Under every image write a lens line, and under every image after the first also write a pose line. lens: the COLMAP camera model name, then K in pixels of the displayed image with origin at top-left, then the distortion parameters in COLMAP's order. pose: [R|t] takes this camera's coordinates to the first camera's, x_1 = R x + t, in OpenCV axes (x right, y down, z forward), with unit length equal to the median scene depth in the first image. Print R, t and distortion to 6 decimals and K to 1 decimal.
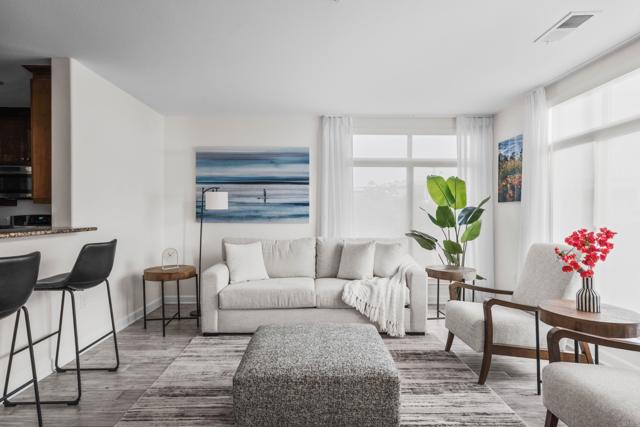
lens RADIAL K [[359.8, 0, 321.4], [0, 359.8, 213.9], [0, 0, 1]] dist [0.011464, 0.015600]
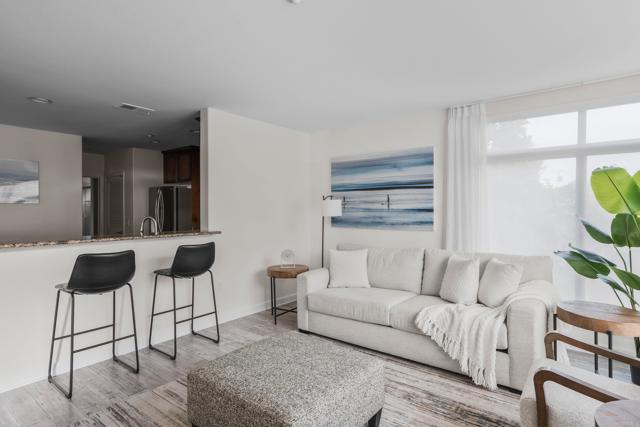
lens RADIAL K [[352.8, 0, 322.2], [0, 352.8, 215.5], [0, 0, 1]] dist [0.023753, 0.002261]
pose [[0.780234, 0.007090, -0.625448, 0.336461], [-0.001452, 0.999954, 0.009524, -0.024429], [0.625486, -0.006523, 0.780208, 0.161318]]
